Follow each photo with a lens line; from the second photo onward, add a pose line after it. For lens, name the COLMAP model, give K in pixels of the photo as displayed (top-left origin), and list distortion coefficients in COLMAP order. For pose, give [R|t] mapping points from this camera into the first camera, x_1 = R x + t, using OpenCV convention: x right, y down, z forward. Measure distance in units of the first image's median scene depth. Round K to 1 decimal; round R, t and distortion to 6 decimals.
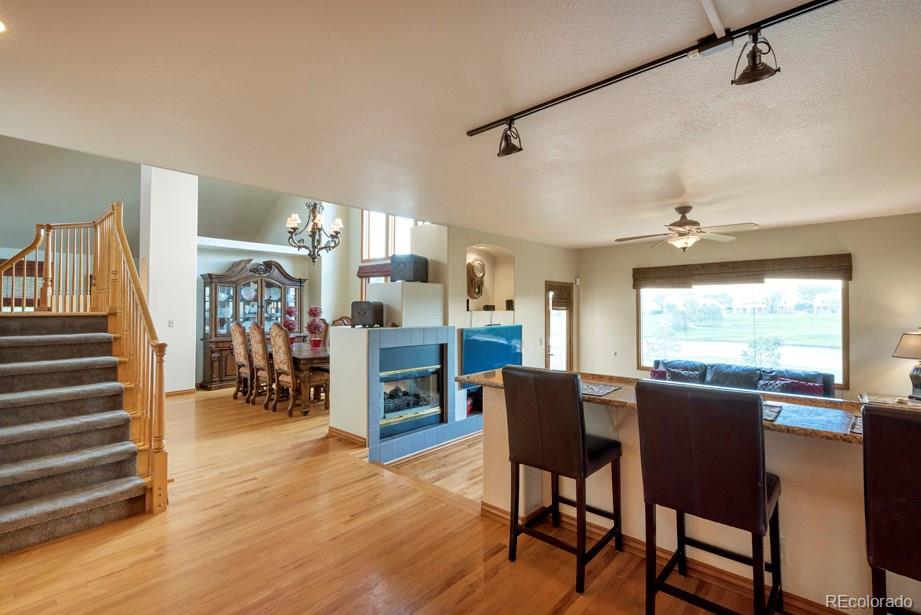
lens RADIAL K [[430.5, 0, 454.7], [0, 430.5, 302.8], [0, 0, 1]] dist [-0.000872, -0.000529]
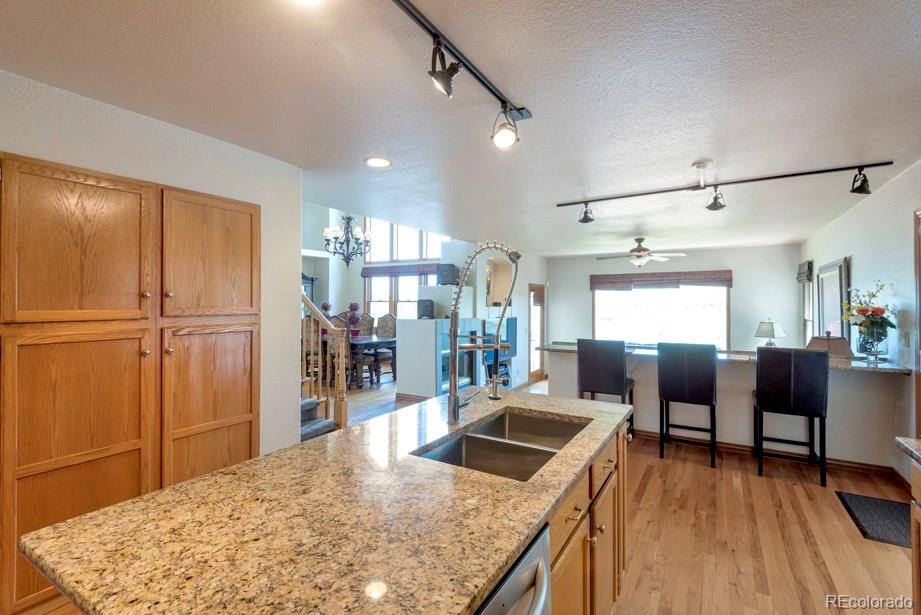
lens RADIAL K [[420.5, 0, 462.3], [0, 420.5, 304.2], [0, 0, 1]] dist [-0.002084, -0.001635]
pose [[0.979779, 0.004761, 0.200027, -0.302747], [-0.007607, 0.999880, 0.013462, -0.005804], [-0.199939, -0.014711, 0.979698, -0.264847]]
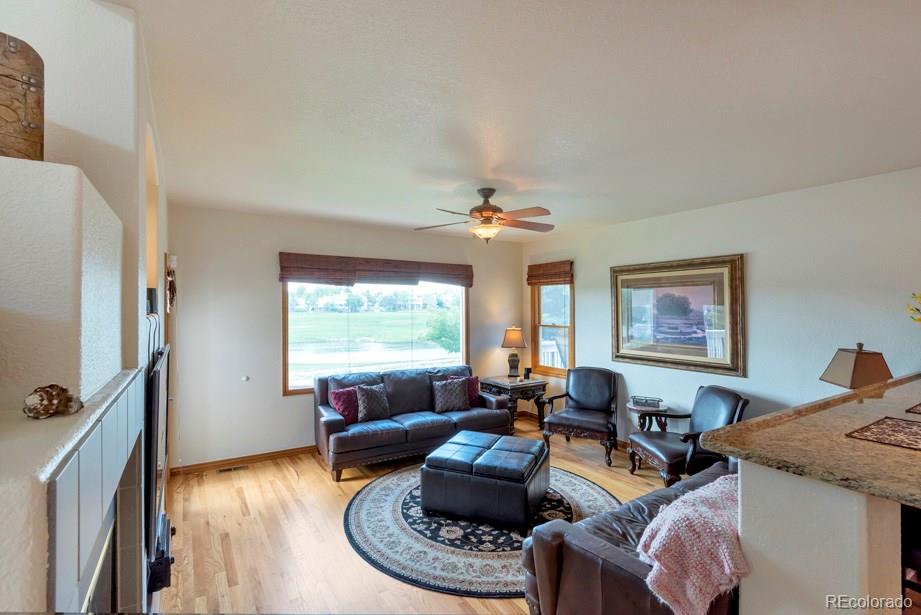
lens RADIAL K [[420.5, 0, 462.3], [0, 420.5, 304.2], [0, 0, 1]] dist [-0.002084, -0.001635]
pose [[0.249468, 0.015067, 0.968266, -0.219240], [-0.016269, 0.999803, -0.011367, 0.008944], [-0.968246, -0.012917, 0.249664, 0.679574]]
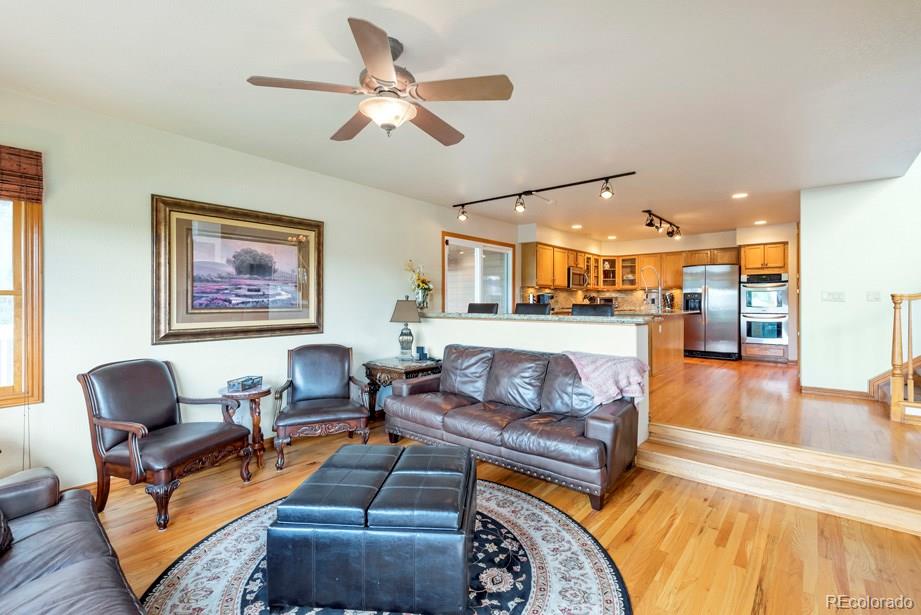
lens RADIAL K [[420.5, 0, 462.3], [0, 420.5, 304.2], [0, 0, 1]] dist [-0.002084, -0.001635]
pose [[-0.998753, 0.004708, -0.049696, 0.372333], [0.005011, 0.999970, -0.005962, 0.068700], [0.049666, -0.006204, -0.998747, 1.197087]]
